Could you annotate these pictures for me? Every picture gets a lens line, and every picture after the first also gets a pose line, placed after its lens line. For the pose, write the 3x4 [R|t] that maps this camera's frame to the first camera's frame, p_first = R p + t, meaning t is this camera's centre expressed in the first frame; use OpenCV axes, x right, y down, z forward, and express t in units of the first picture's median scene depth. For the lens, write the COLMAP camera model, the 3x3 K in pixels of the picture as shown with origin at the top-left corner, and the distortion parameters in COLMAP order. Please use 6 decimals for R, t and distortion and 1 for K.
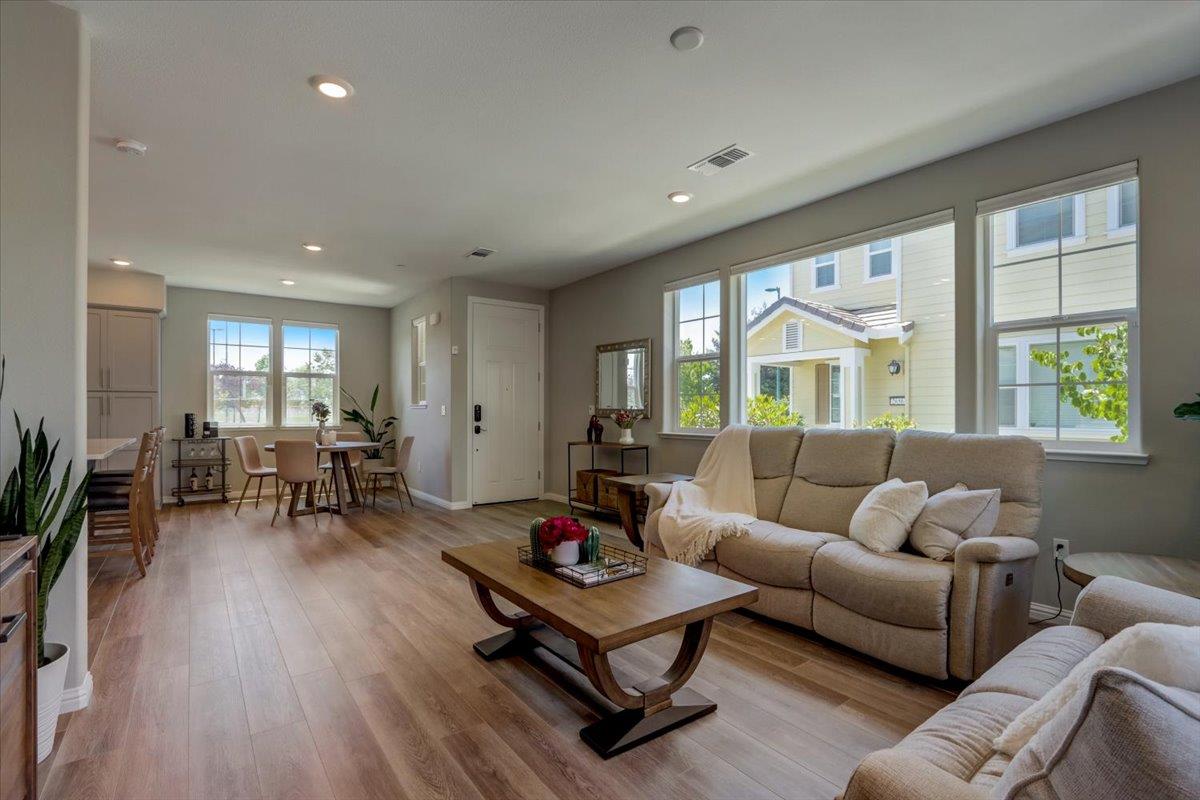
lens RADIAL K [[557.1, 0, 601.7], [0, 557.1, 409.8], [0, 0, 1]] dist [-0.020924, -0.000012]
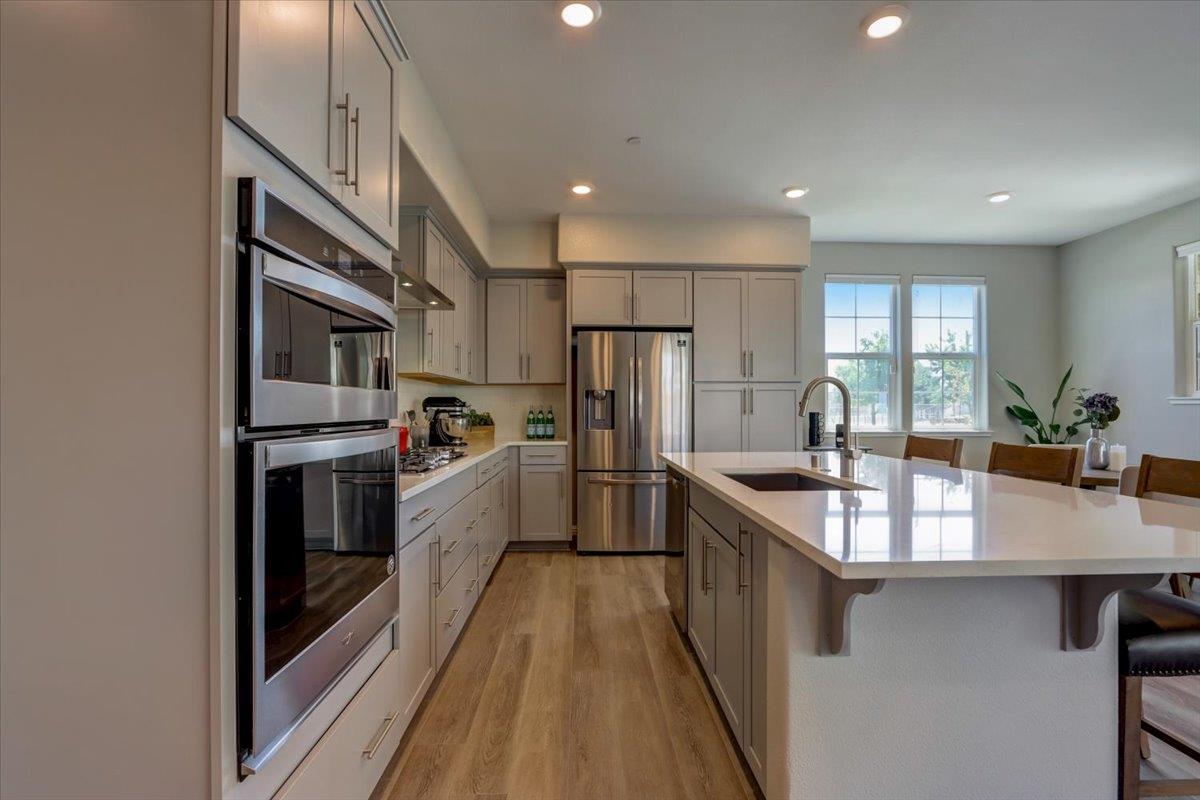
lens RADIAL K [[556.3, 0, 603.3], [0, 556.3, 406.6], [0, 0, 1]] dist [-0.013802, -0.000335]
pose [[0.823654, -0.001947, -0.567089, -0.566673], [0.001446, 0.999998, -0.001332, 0.000024], [0.567090, 0.000277, 0.823655, 0.243722]]
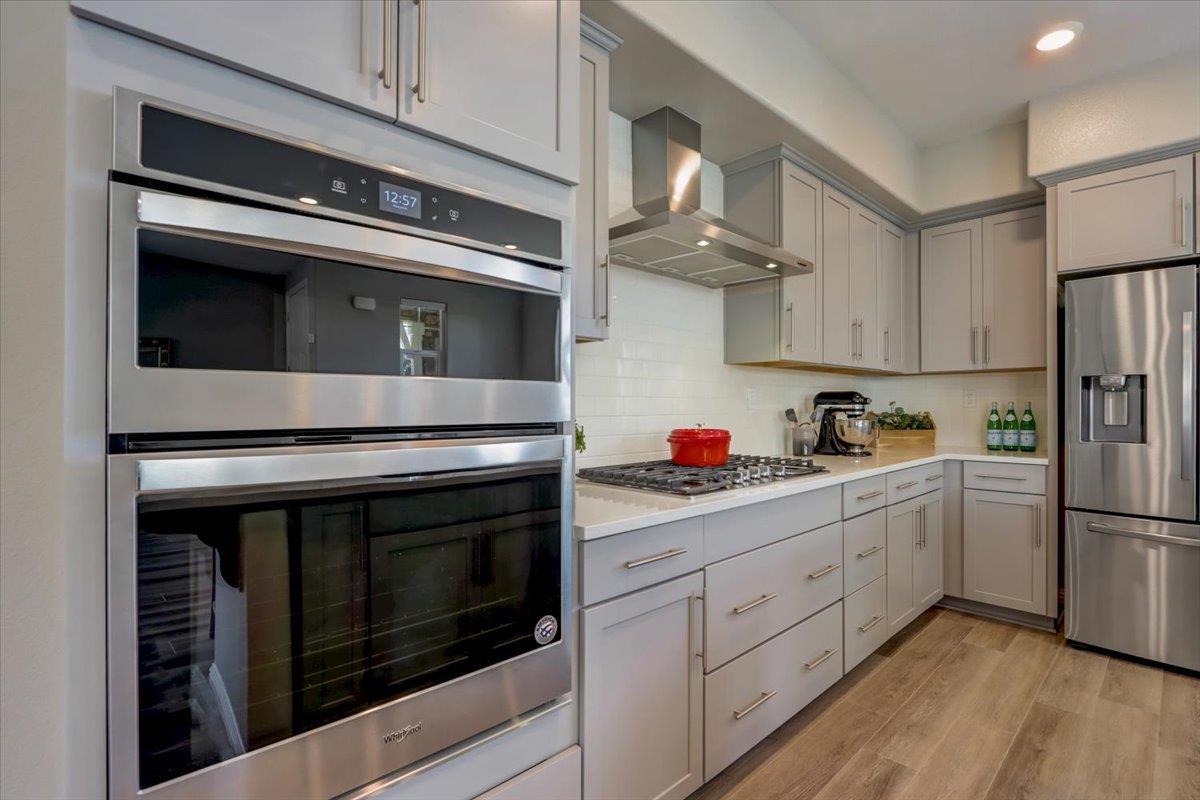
lens RADIAL K [[556.4, 0, 618.8], [0, 556.4, 405.4], [0, 0, 1]] dist [-0.014618, 0.000264]
pose [[0.129441, 0.000123, -0.991587, -0.609980], [0.001810, 0.999998, 0.000360, -0.000205], [0.991585, -0.001841, 0.129440, 0.392505]]
